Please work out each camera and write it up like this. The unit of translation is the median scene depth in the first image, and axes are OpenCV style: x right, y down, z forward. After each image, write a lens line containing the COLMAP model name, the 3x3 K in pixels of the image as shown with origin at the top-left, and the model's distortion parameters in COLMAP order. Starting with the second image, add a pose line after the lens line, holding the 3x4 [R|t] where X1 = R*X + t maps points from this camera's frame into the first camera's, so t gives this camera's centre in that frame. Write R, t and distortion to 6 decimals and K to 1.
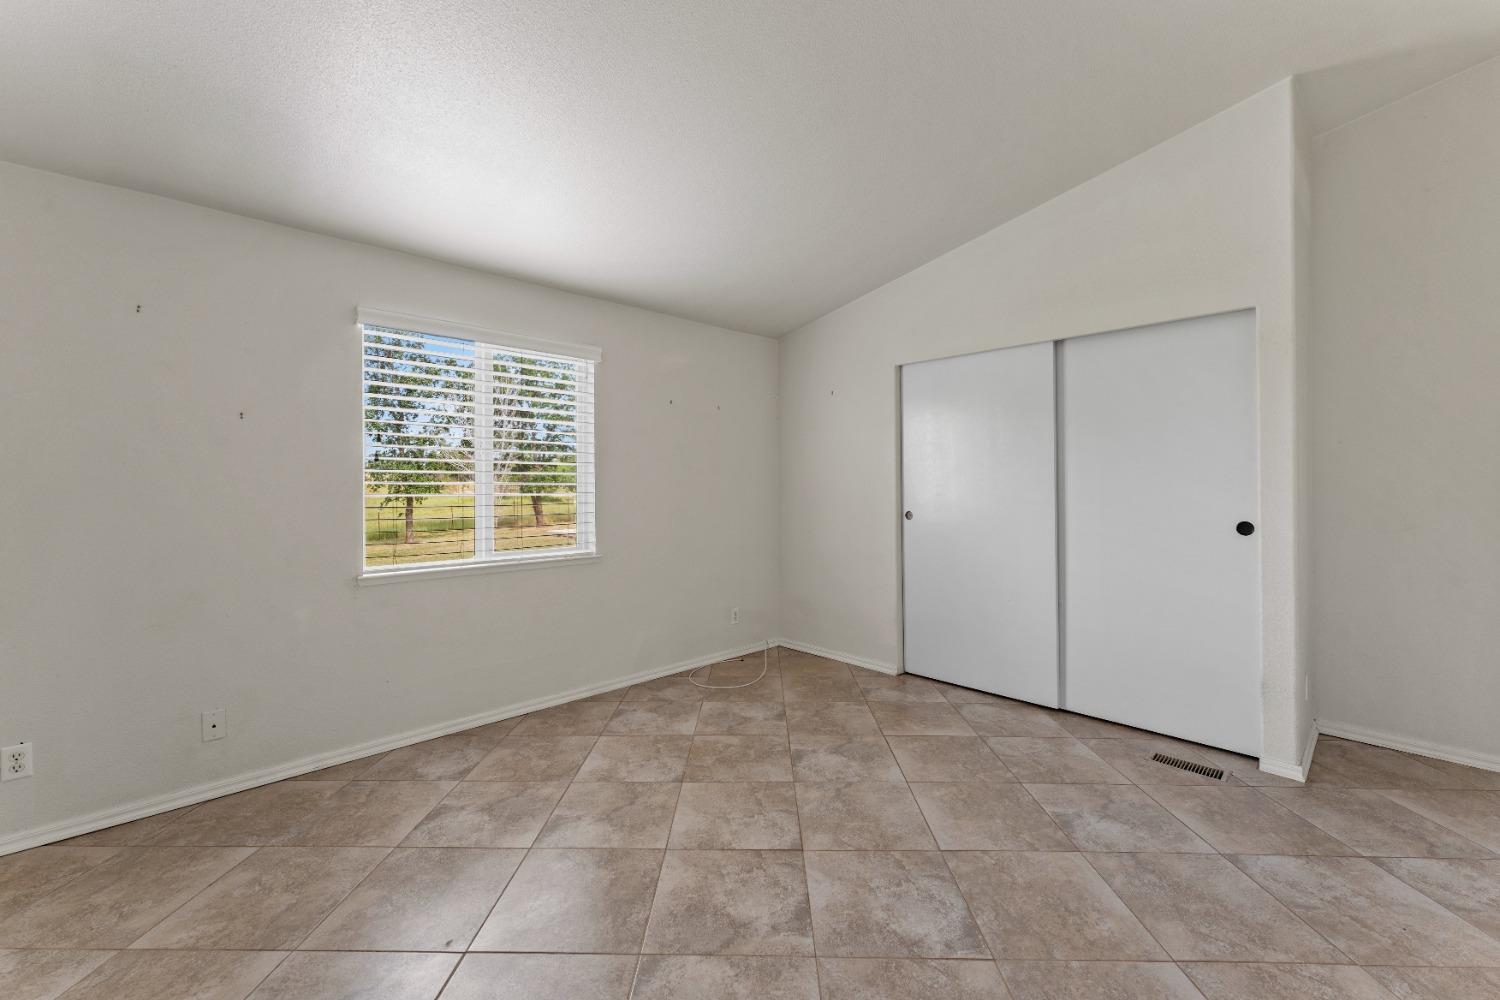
lens RADIAL K [[598.6, 0, 747.1], [0, 598.6, 497.6], [0, 0, 1]] dist [0.002579, 0.000201]
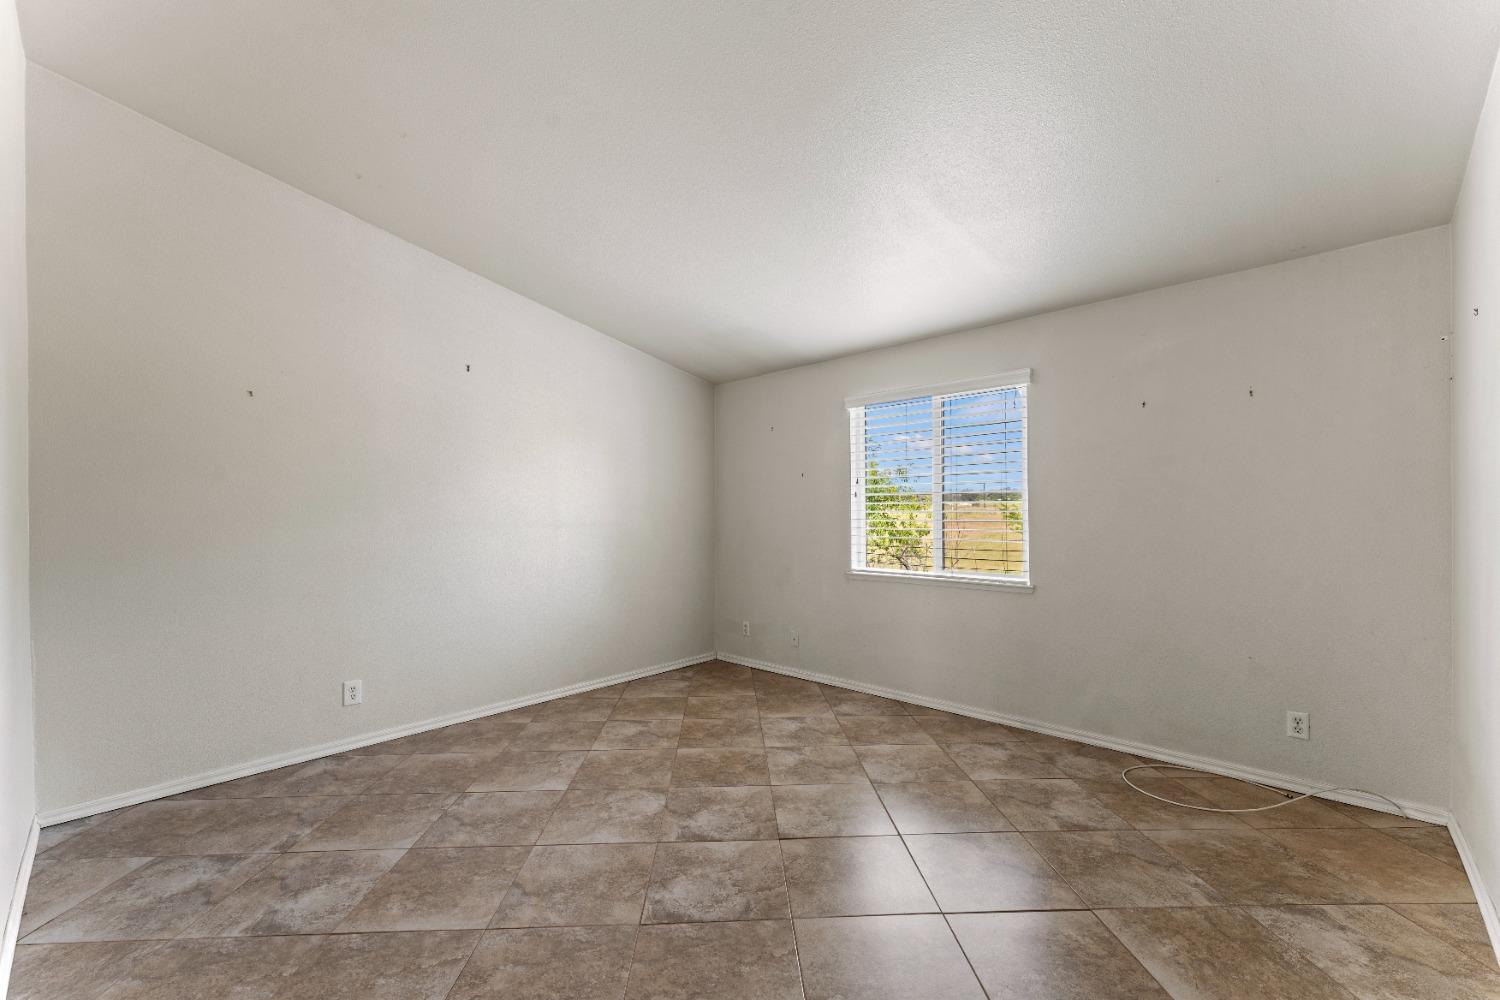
lens RADIAL K [[598.6, 0, 748.4], [0, 598.6, 505.6], [0, 0, 1]] dist [0.002579, 0.000201]
pose [[0.070274, -0.012310, -0.997452, 0.834541], [-0.014080, 0.999812, -0.013331, -0.016650], [0.997428, 0.014981, 0.070087, 0.582342]]
